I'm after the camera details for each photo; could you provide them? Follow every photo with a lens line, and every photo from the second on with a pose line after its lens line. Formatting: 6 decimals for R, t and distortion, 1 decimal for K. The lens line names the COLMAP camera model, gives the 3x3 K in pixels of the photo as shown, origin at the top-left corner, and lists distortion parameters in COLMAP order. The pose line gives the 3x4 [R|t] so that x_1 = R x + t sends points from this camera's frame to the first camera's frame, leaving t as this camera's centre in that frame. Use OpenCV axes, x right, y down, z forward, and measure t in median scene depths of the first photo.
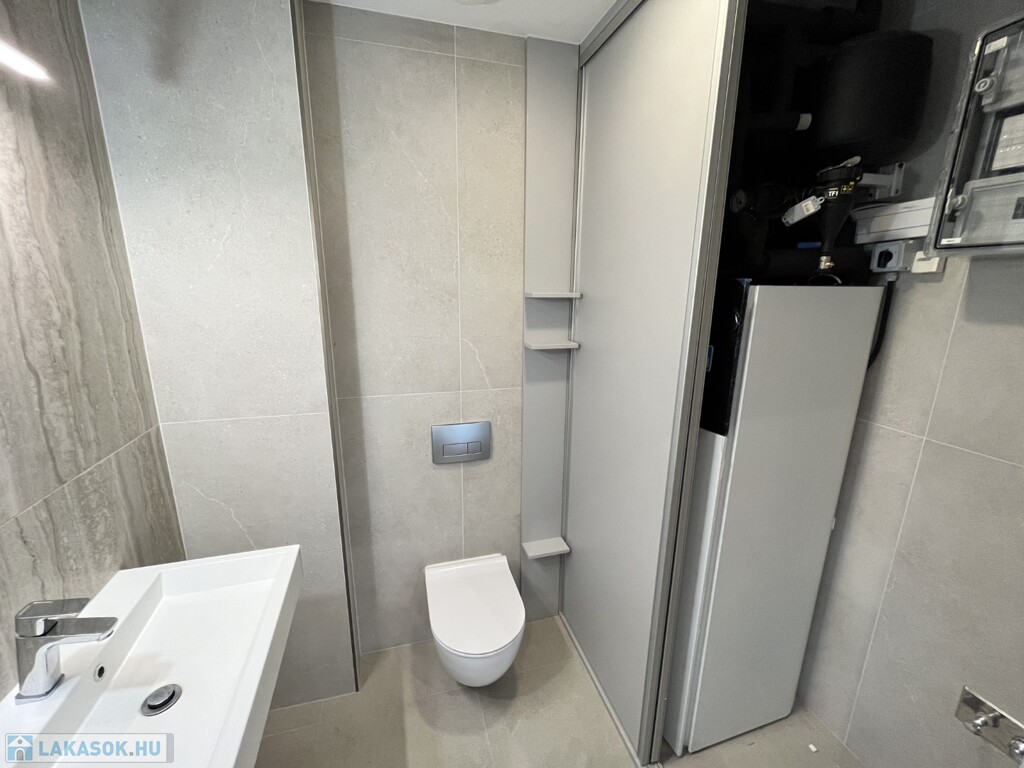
lens RADIAL K [[415.4, 0, 508.0], [0, 415.4, 381.3], [0, 0, 1]] dist [-0.001376, 0.000389]
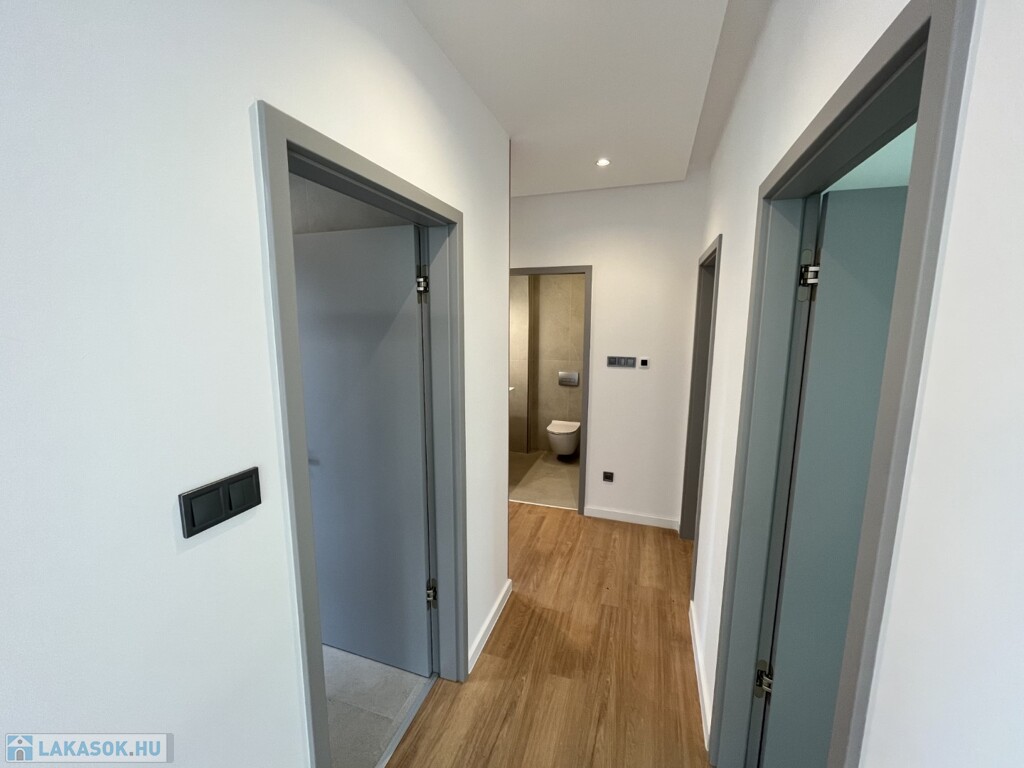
lens RADIAL K [[415.4, 0, 508.0], [0, 415.4, 381.3], [0, 0, 1]] dist [-0.001376, 0.000389]
pose [[0.817835, 0.079364, -0.569953, 1.617357], [-0.127631, 0.990792, -0.045176, 0.468937], [0.561120, 0.109690, 0.820434, -2.202588]]
